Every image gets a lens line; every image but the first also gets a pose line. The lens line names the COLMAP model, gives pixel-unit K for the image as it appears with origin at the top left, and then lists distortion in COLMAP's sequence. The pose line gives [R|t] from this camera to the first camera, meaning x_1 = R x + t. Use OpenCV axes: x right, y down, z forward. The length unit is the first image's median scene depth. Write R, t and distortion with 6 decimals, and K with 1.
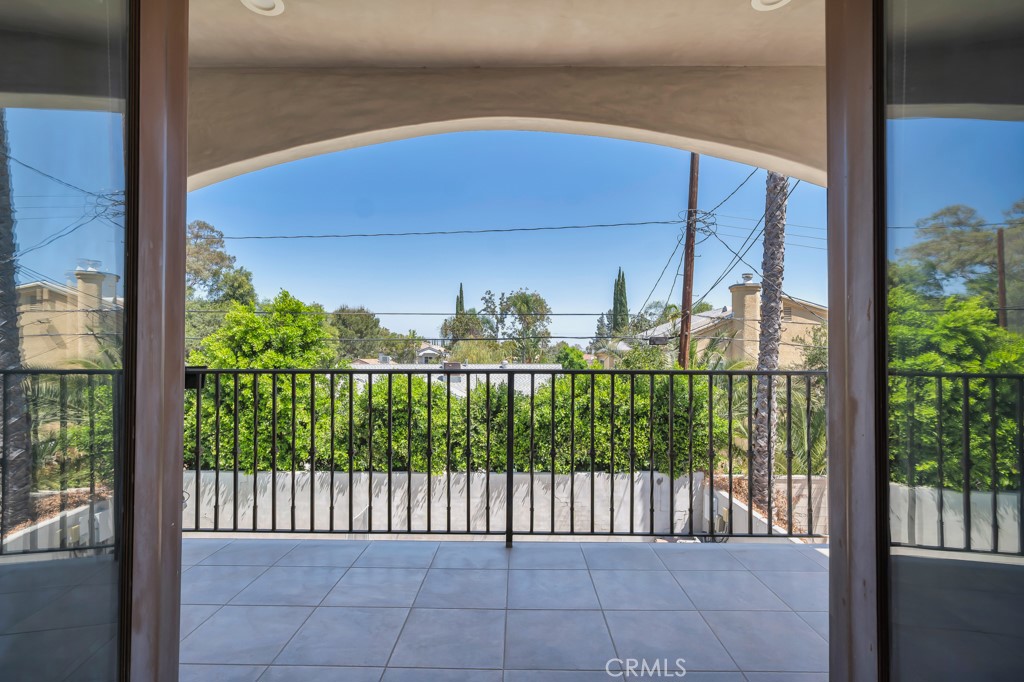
lens RADIAL K [[493.9, 0, 522.1], [0, 493.9, 354.3], [0, 0, 1]] dist [-0.013742, 0.004134]
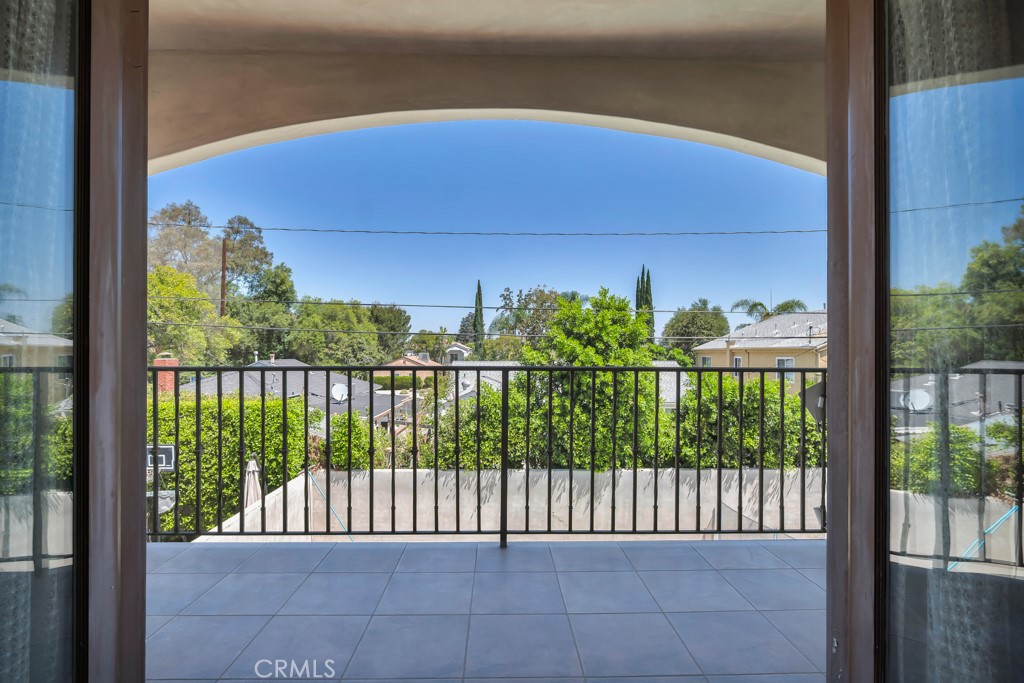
lens RADIAL K [[493.9, 0, 514.5], [0, 493.9, 333.2], [0, 0, 1]] dist [-0.013742, 0.004134]
pose [[0.999418, 0.001003, 0.034084, -0.125334], [0.000245, 0.999330, -0.036597, -0.000305], [-0.034098, 0.036584, 0.998749, -0.000662]]
